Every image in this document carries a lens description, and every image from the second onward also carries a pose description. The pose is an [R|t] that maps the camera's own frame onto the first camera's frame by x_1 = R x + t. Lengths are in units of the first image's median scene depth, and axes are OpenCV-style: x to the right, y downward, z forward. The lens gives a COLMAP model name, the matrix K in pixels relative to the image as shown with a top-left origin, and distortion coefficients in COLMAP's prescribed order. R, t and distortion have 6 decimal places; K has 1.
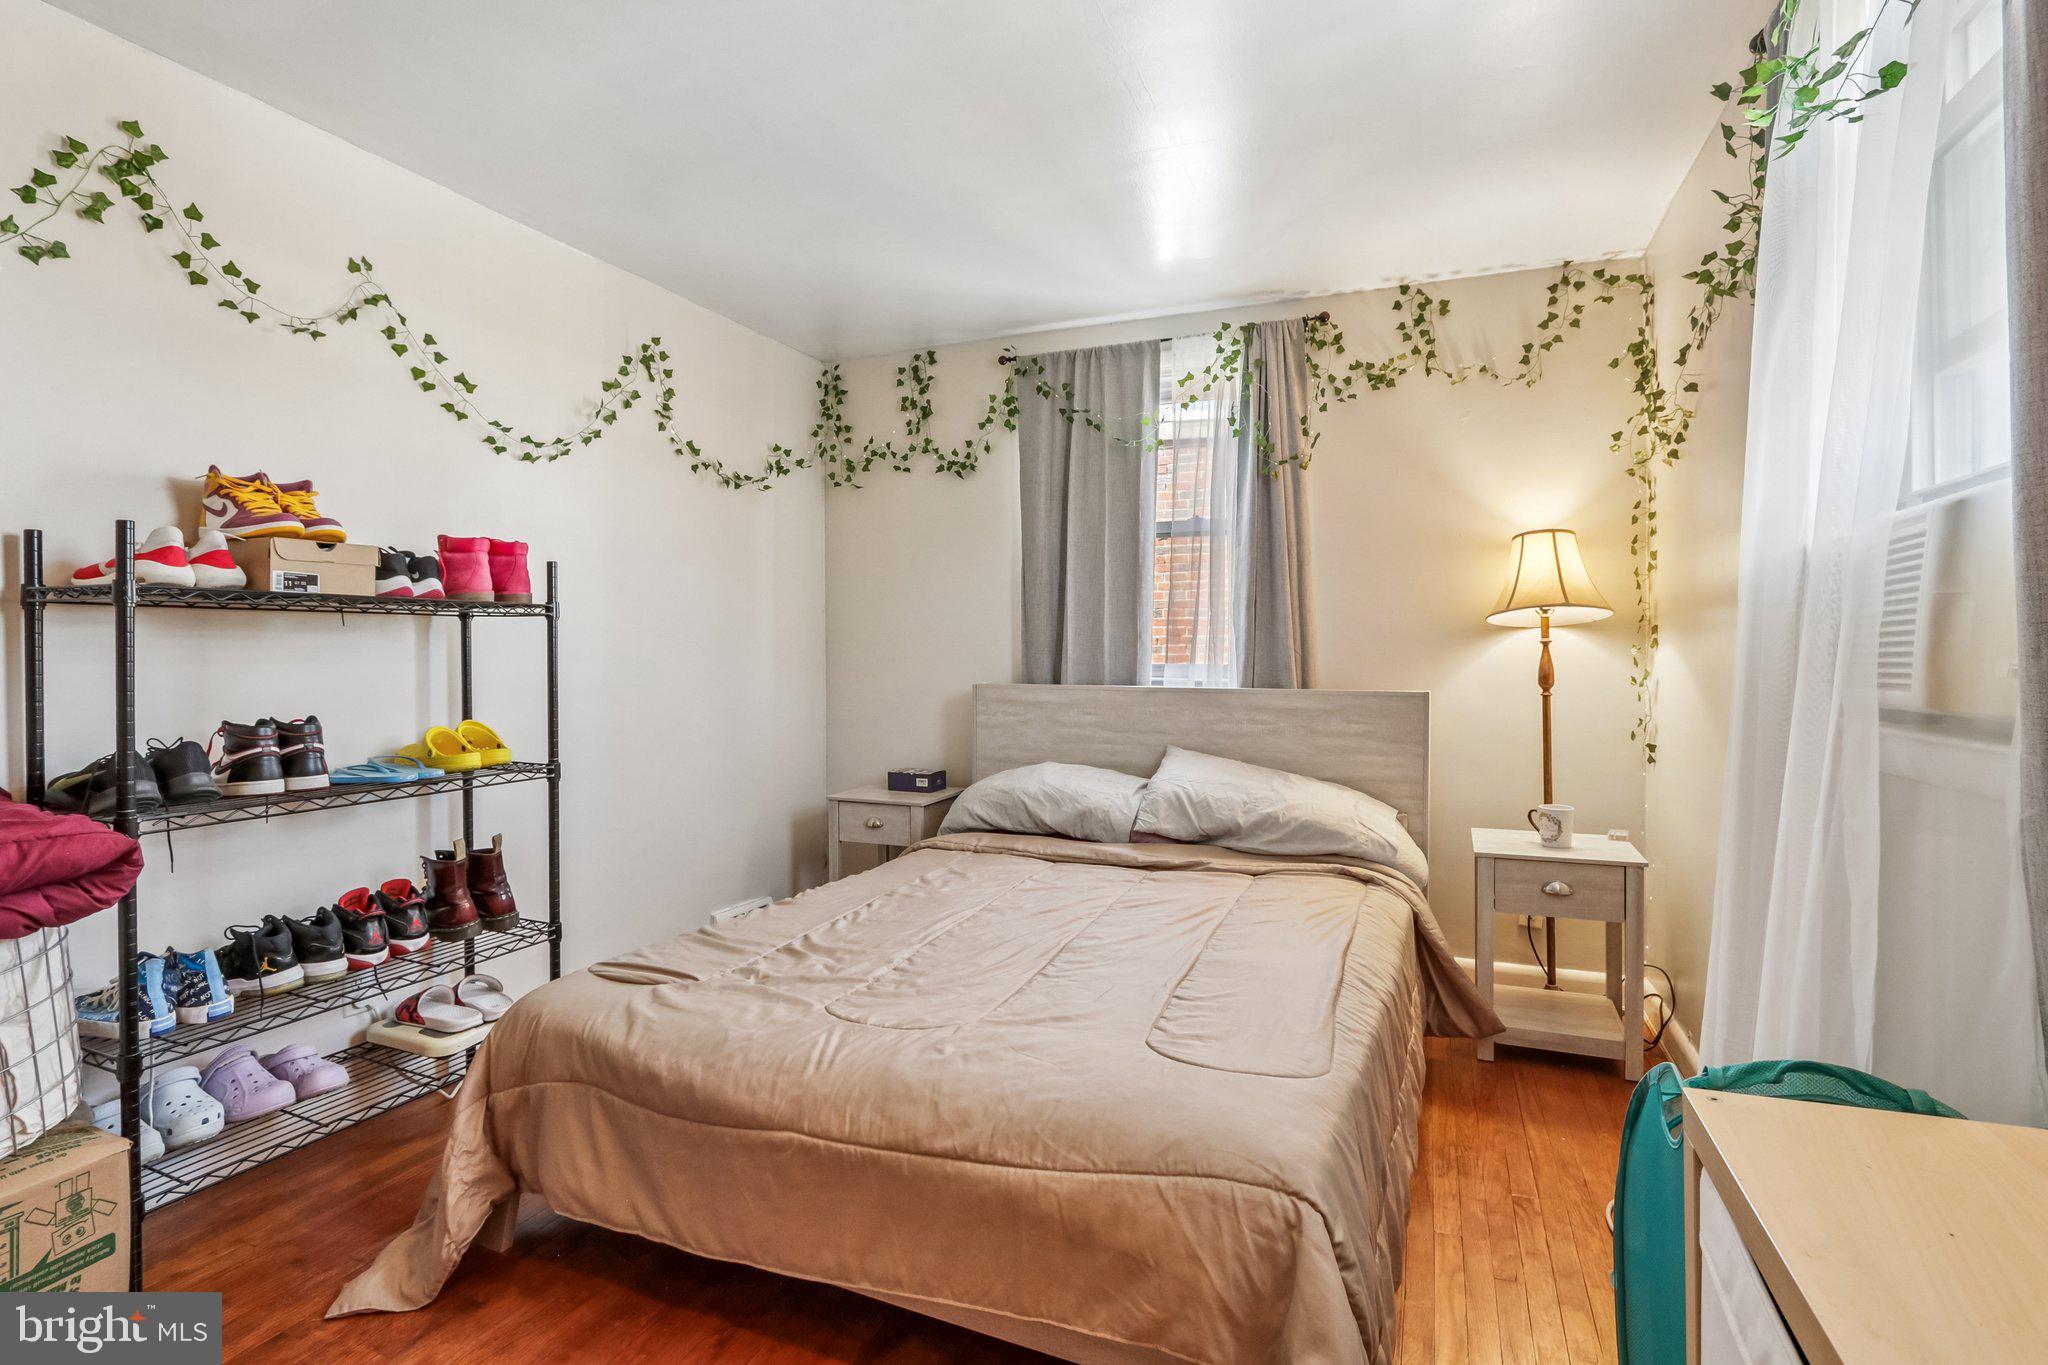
lens RADIAL K [[991.7, 0, 1024.4], [0, 991.7, 675.1], [0, 0, 1]] dist [-0.014319, 0.000612]
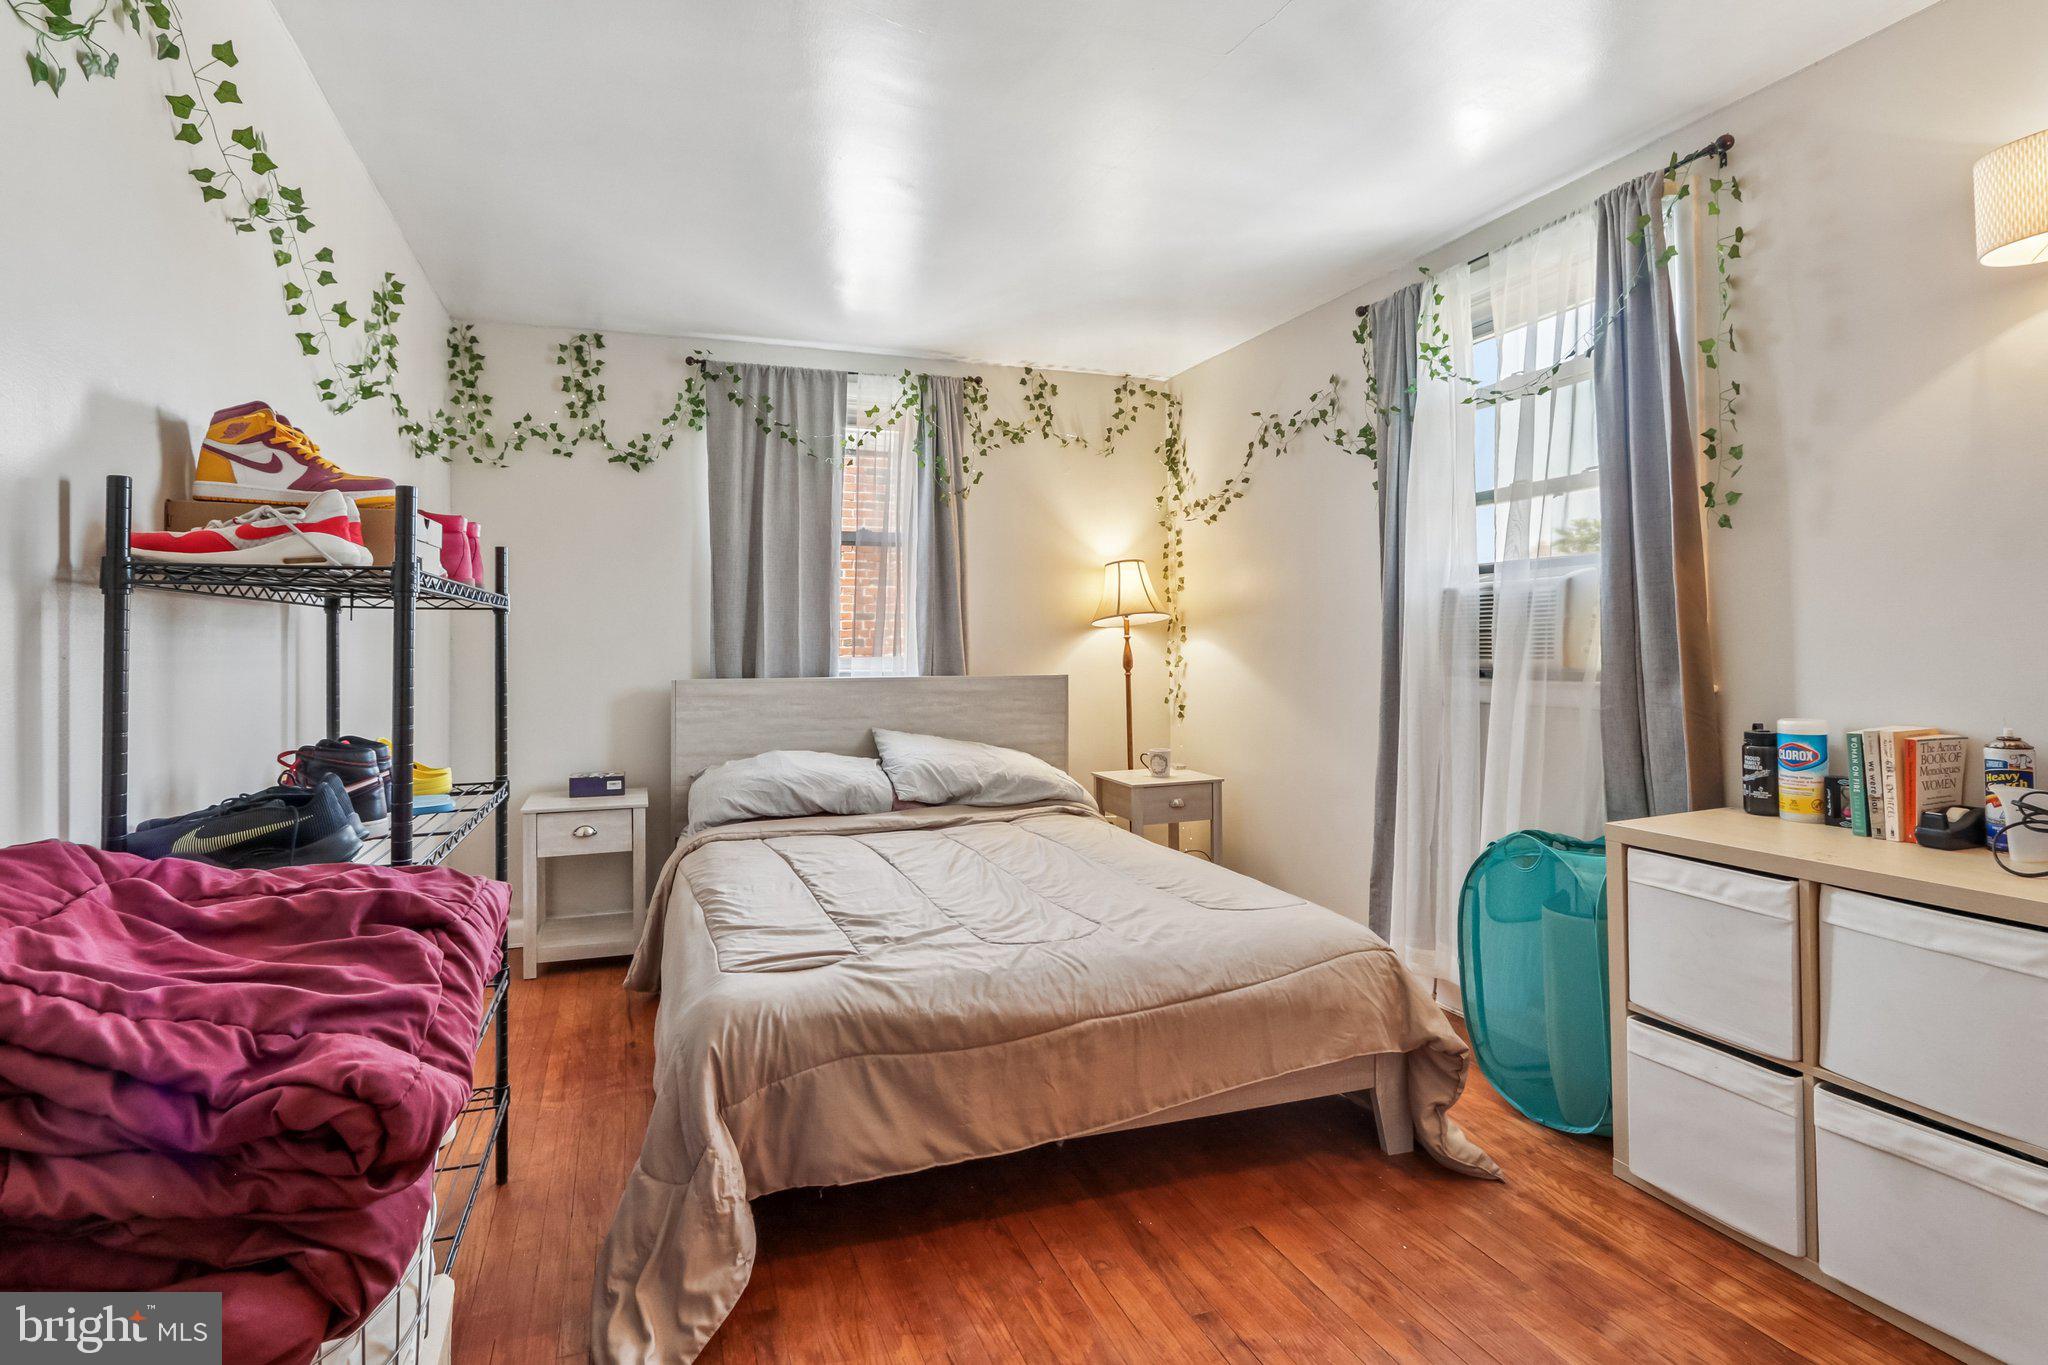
lens RADIAL K [[981.3, 0, 1005.9], [0, 981.3, 654.5], [0, 0, 1]] dist [-0.015191, 0.000932]
pose [[0.747532, -0.012827, 0.664102, -0.501309], [0.023054, 0.999712, -0.006642, -0.003264], [-0.663826, 0.020276, 0.747612, 0.046990]]
